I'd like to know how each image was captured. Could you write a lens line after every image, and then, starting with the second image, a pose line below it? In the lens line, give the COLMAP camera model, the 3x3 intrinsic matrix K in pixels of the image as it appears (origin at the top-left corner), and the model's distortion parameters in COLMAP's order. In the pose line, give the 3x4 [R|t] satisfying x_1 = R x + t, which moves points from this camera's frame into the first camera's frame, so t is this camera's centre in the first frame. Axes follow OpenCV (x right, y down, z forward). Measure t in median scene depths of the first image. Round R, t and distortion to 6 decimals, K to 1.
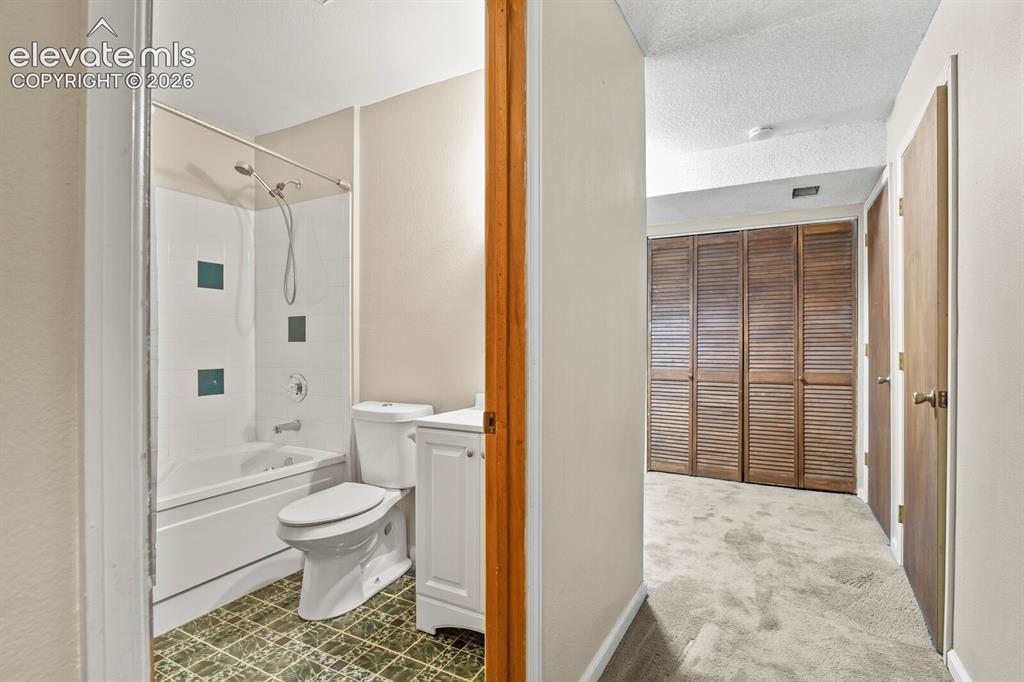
lens RADIAL K [[496.5, 0, 509.3], [0, 496.5, 344.1], [0, 0, 1]] dist [-0.008868, -0.002506]
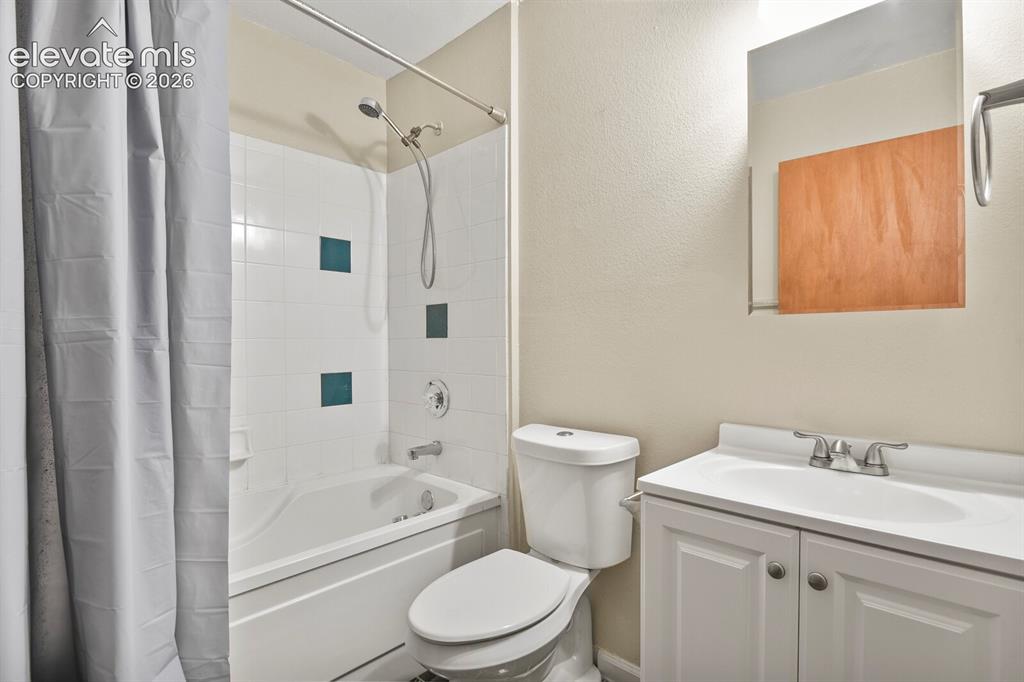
lens RADIAL K [[496.5, 0, 513.3], [0, 496.5, 343.2], [0, 0, 1]] dist [-0.008868, -0.002506]
pose [[0.966908, -0.002022, -0.255118, -0.126882], [0.002353, 0.999997, 0.000992, 0.002862], [0.255116, -0.001559, 0.966909, 0.307956]]
